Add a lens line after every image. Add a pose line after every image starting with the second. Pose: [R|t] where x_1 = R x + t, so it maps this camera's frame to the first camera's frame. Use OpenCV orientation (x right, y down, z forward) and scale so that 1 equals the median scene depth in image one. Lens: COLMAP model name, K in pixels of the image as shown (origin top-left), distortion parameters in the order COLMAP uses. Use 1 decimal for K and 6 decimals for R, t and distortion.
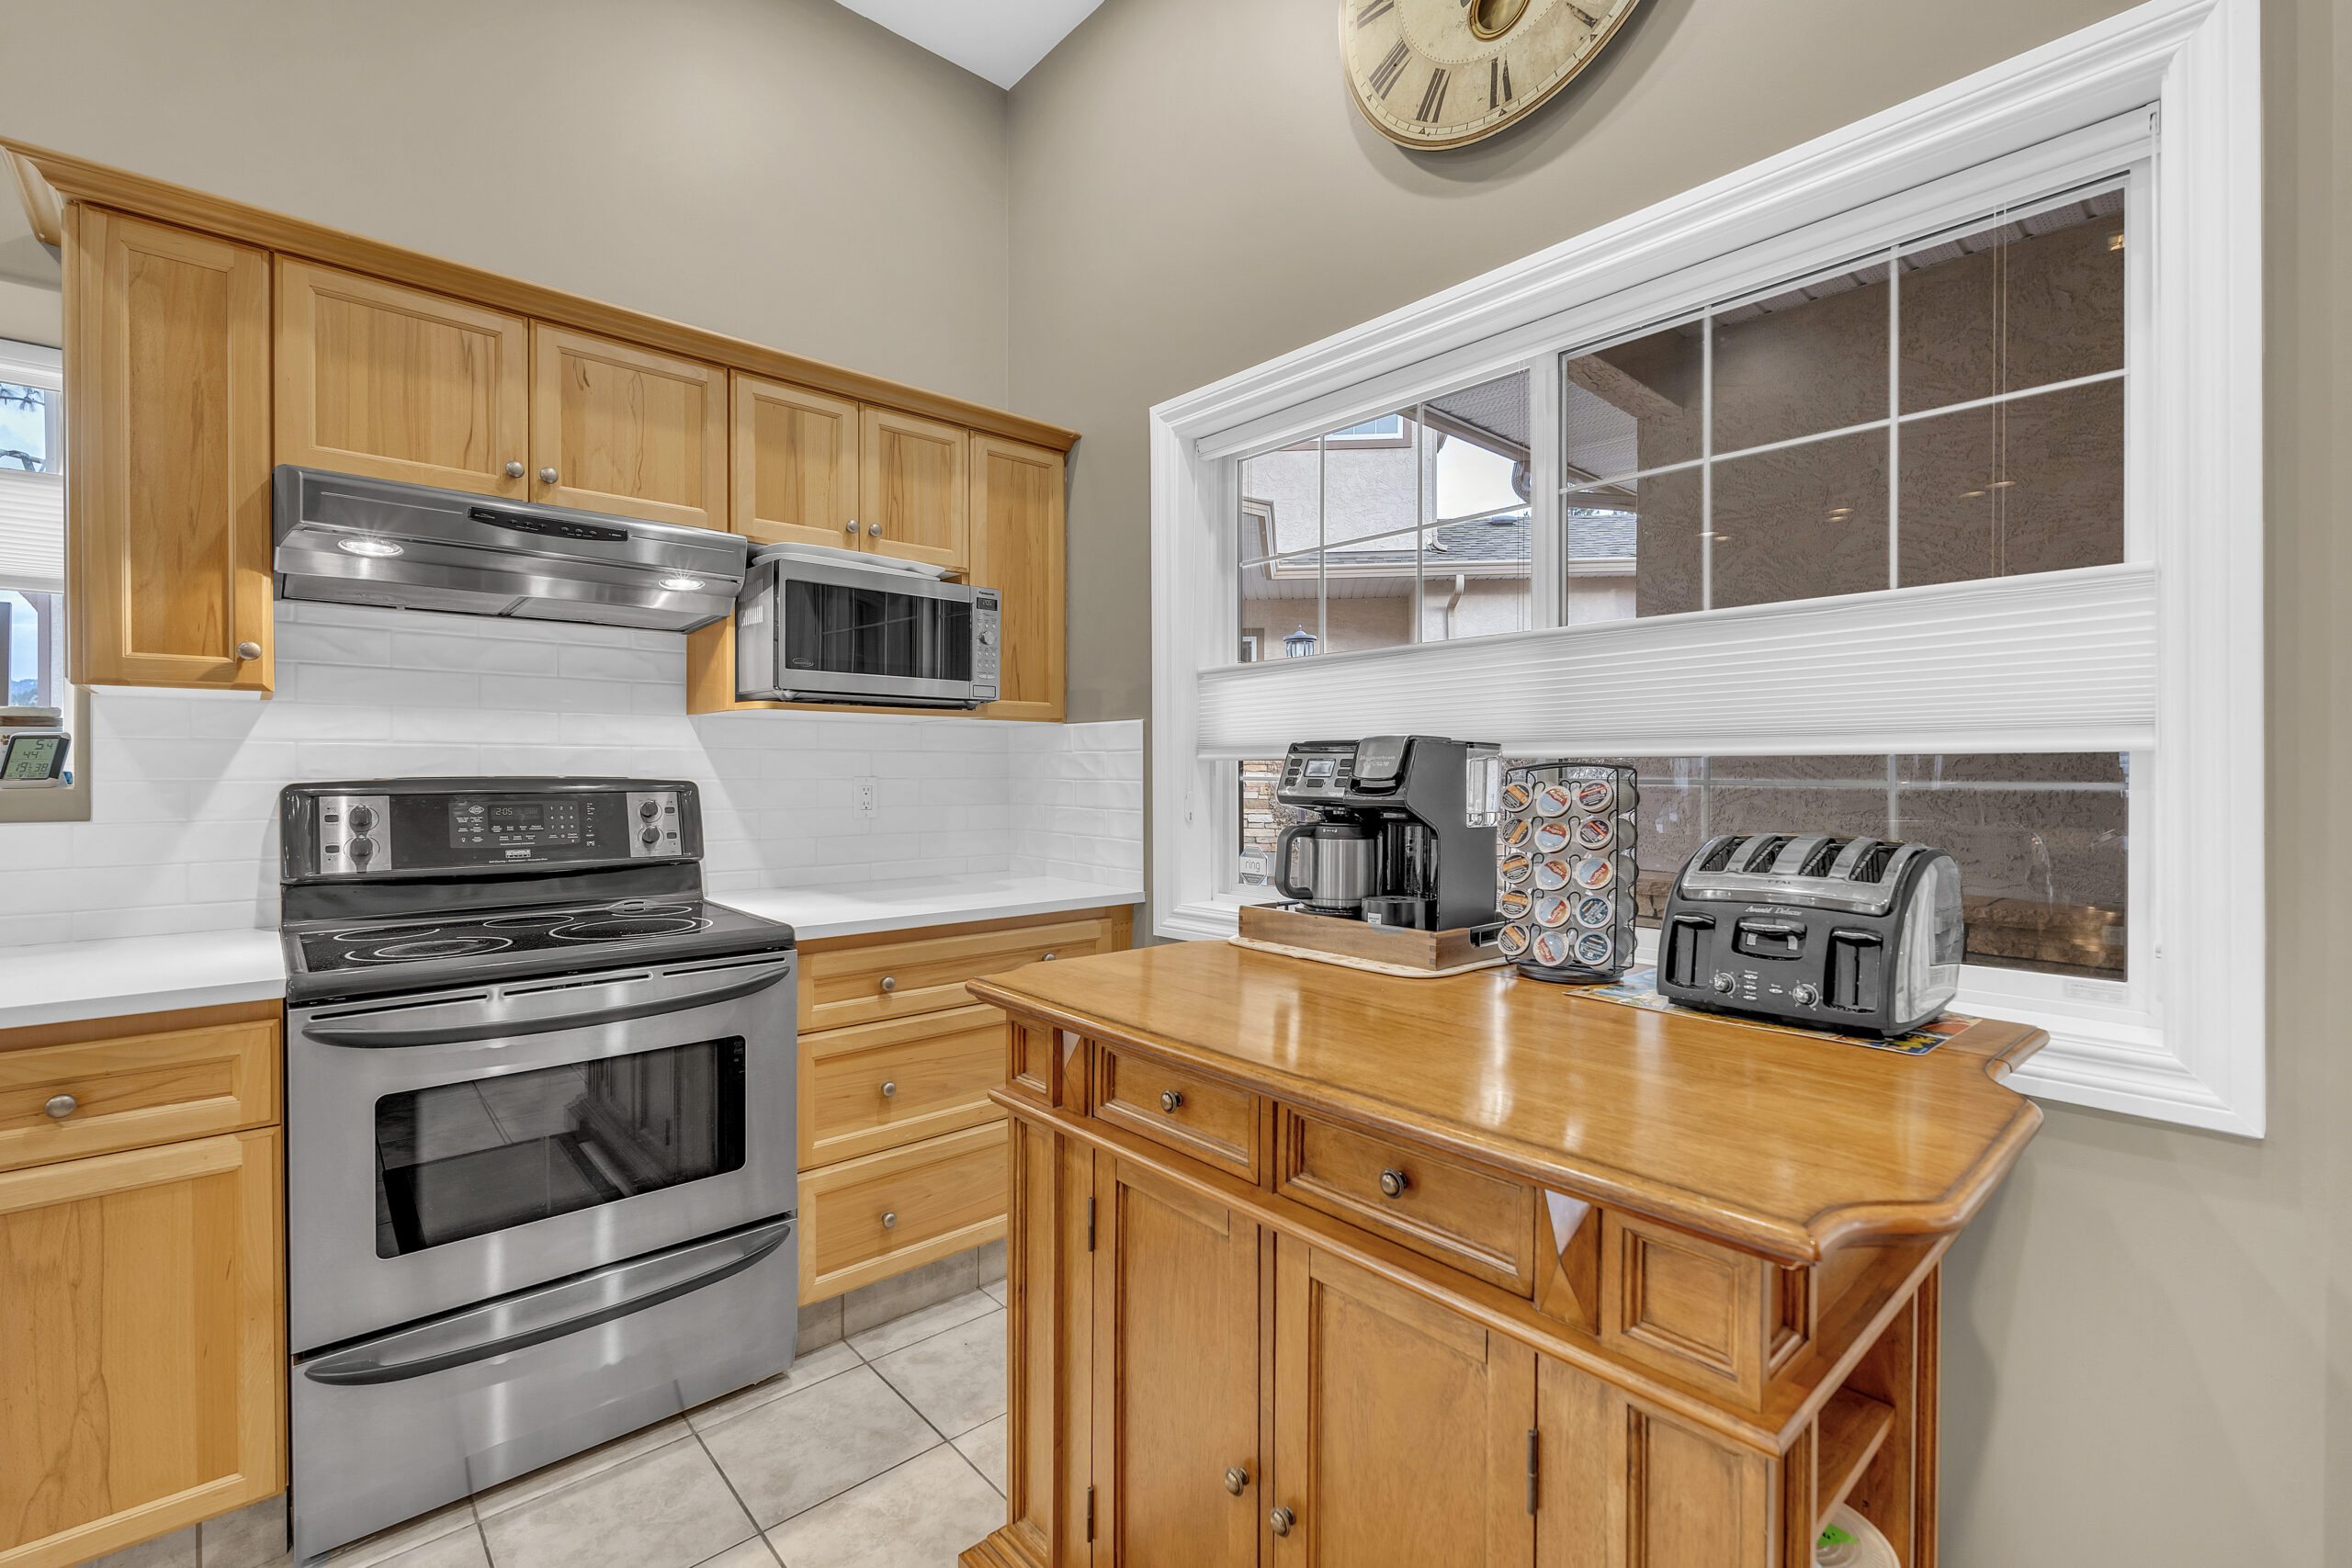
lens RADIAL K [[1025.9, 0, 1177.7], [0, 1025.9, 776.1], [0, 0, 1]] dist [-0.002783, 0.000426]
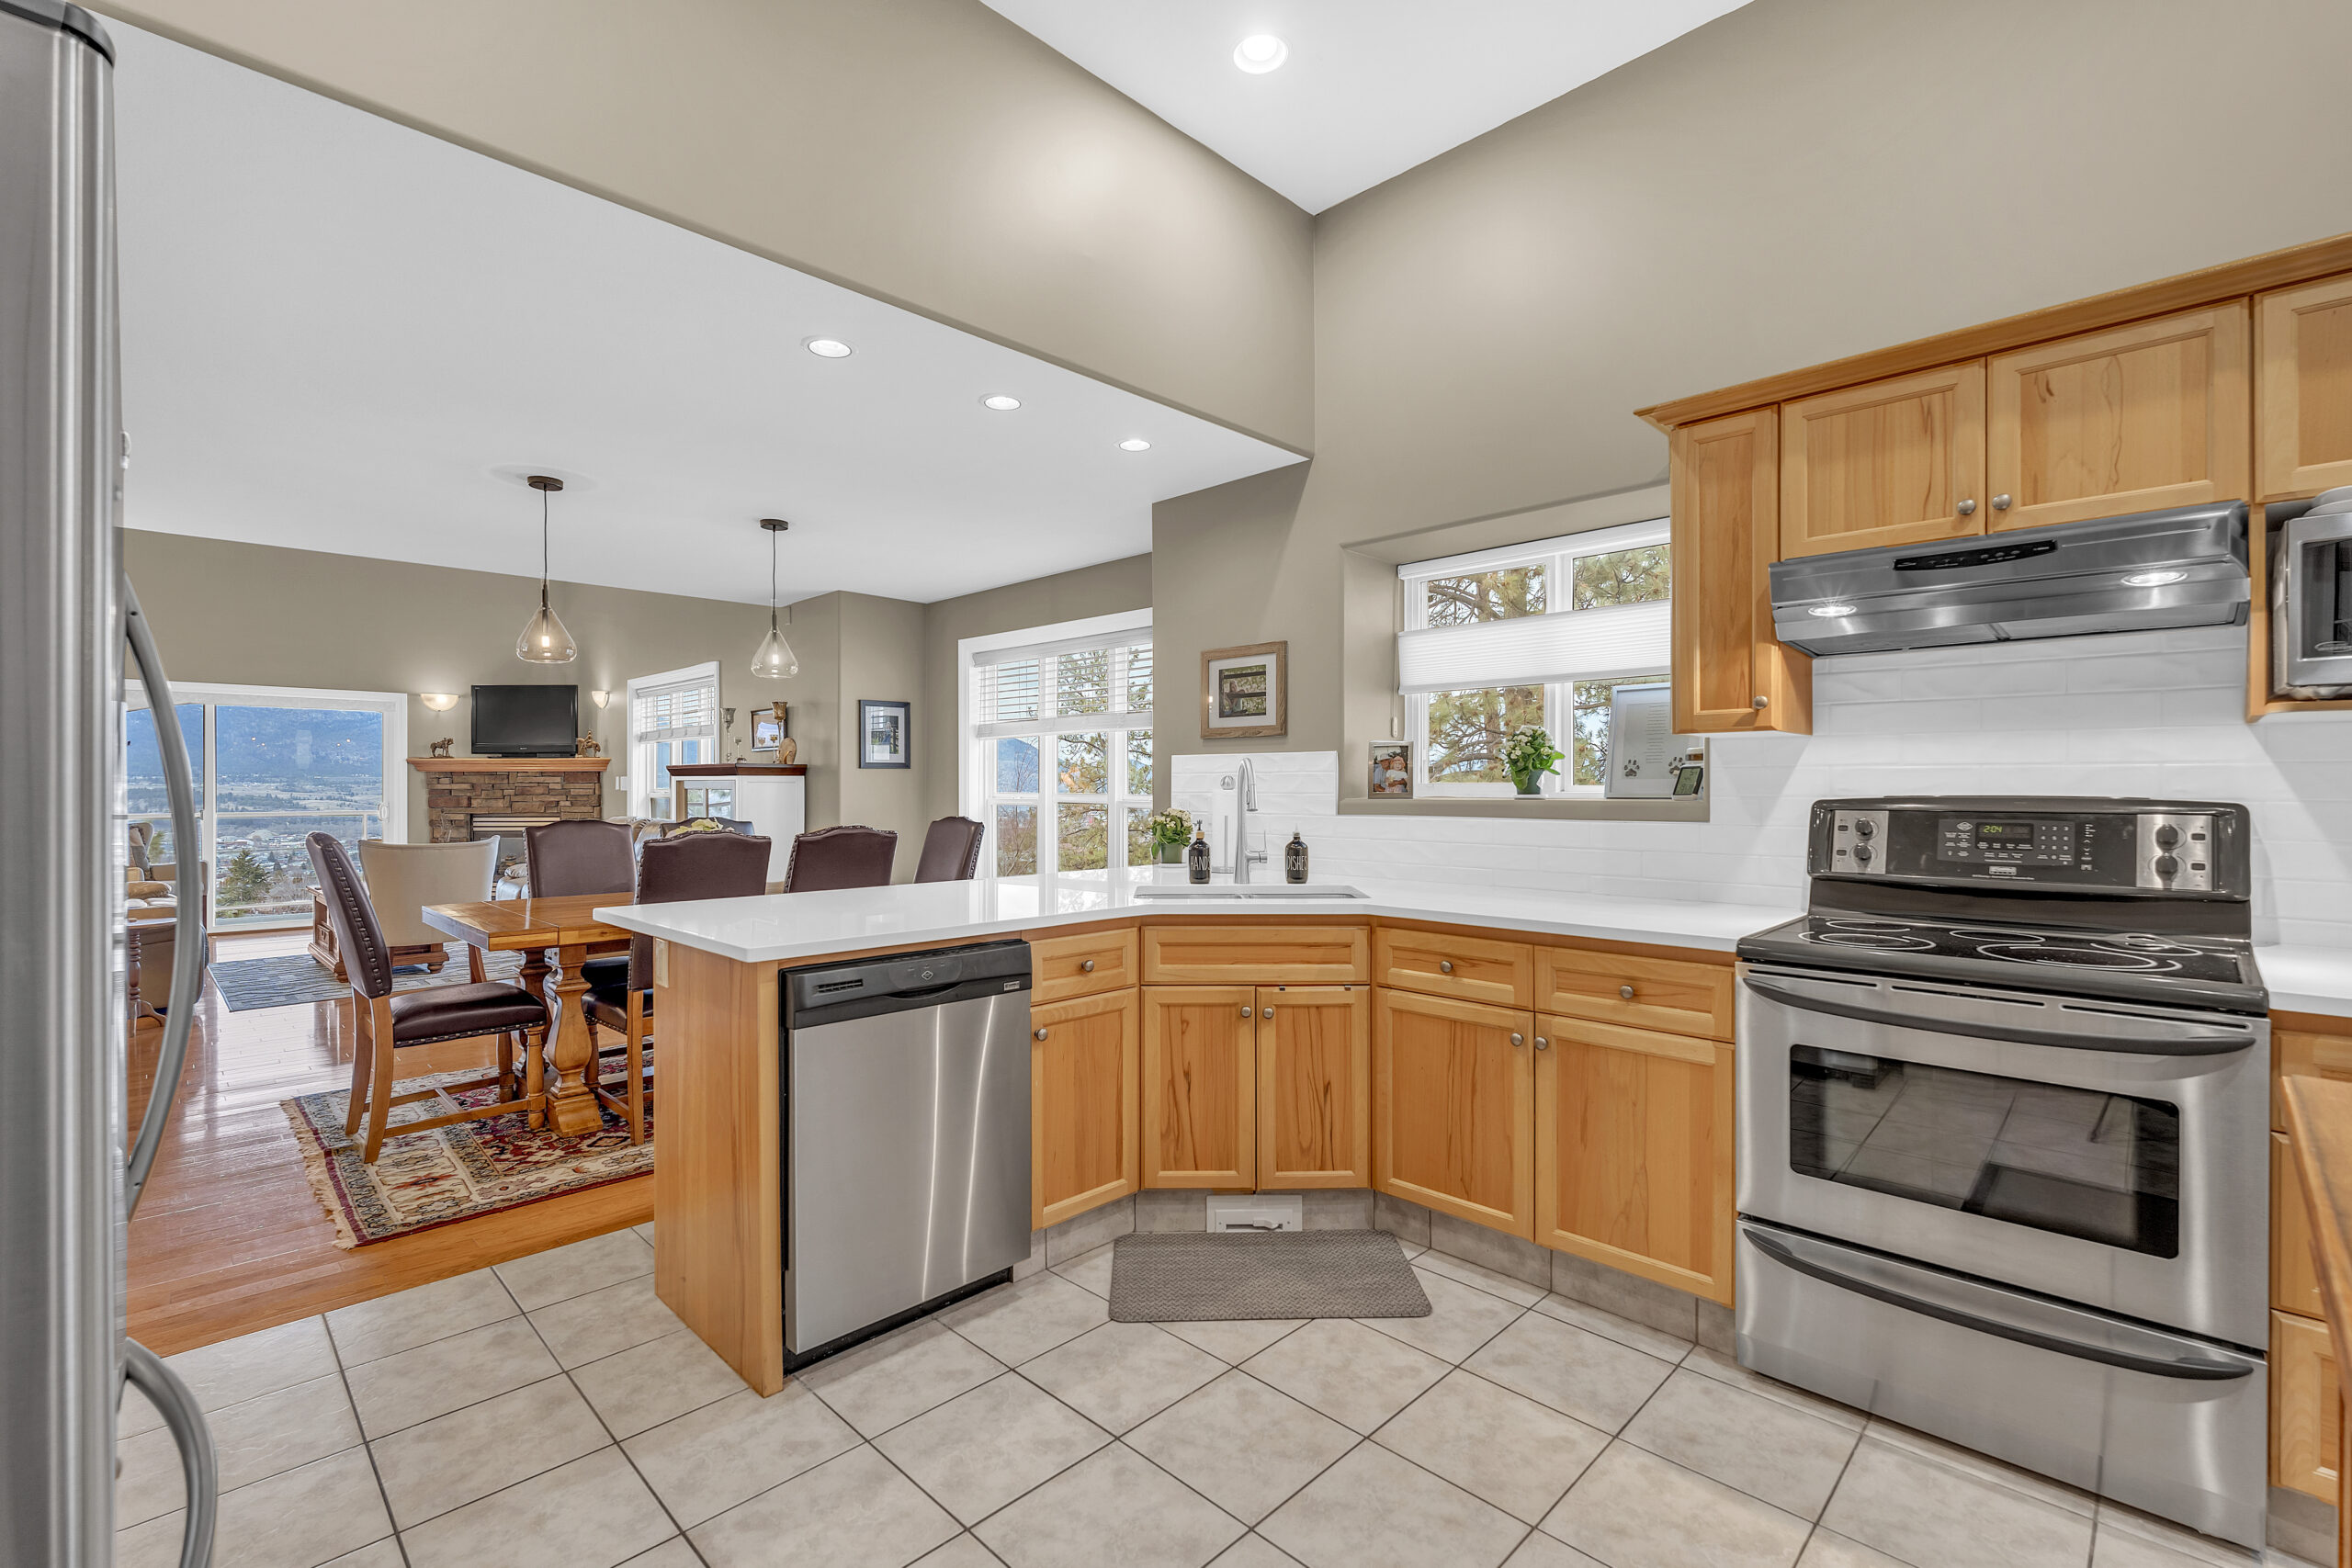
lens RADIAL K [[1026.1, 0, 1185.9], [0, 1026.1, 789.4], [0, 0, 1]] dist [-0.003579, -0.000163]
pose [[0.062983, 0.002988, -0.998010, 0.354145], [-0.007516, 0.999969, 0.002520, -0.002726], [0.997986, 0.007342, 0.063003, 0.124486]]
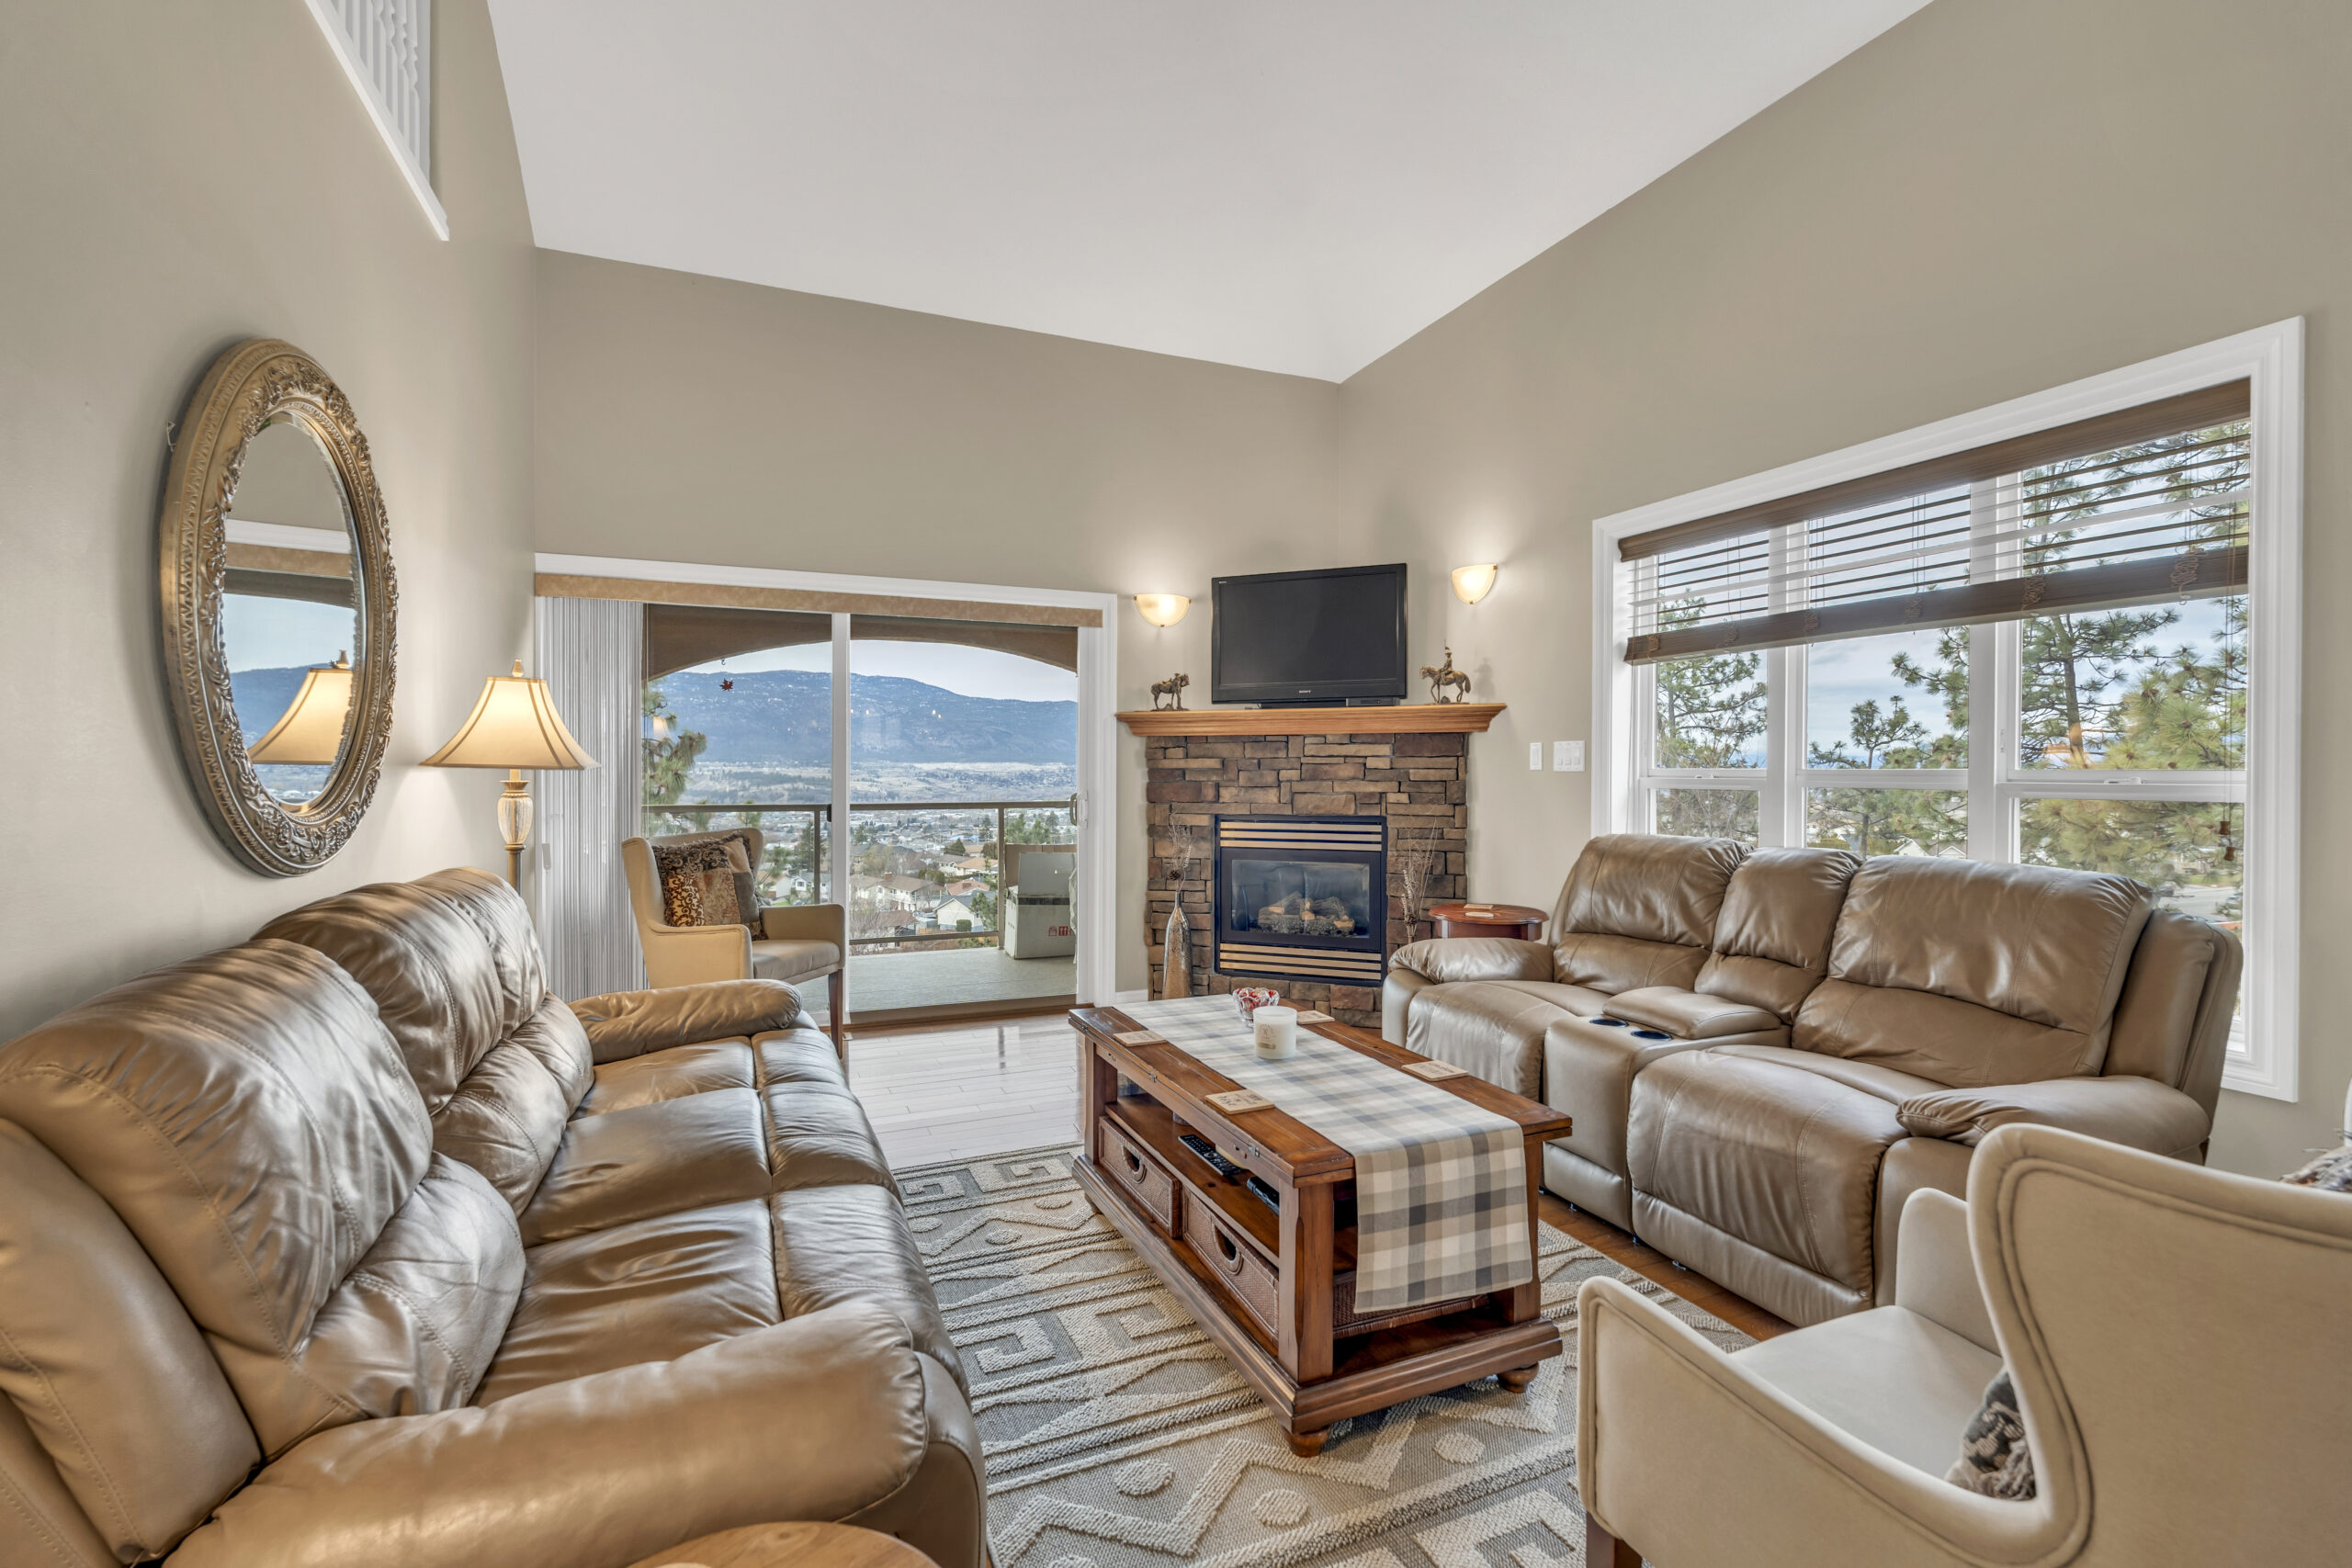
lens RADIAL K [[1025.9, 0, 1177.7], [0, 1025.9, 776.1], [0, 0, 1]] dist [-0.002783, 0.000426]
pose [[-0.321053, 0.005201, -0.947047, -2.040211], [-0.009574, 0.999916, 0.008737, 0.029033], [0.947013, 0.011872, -0.320977, -2.055629]]
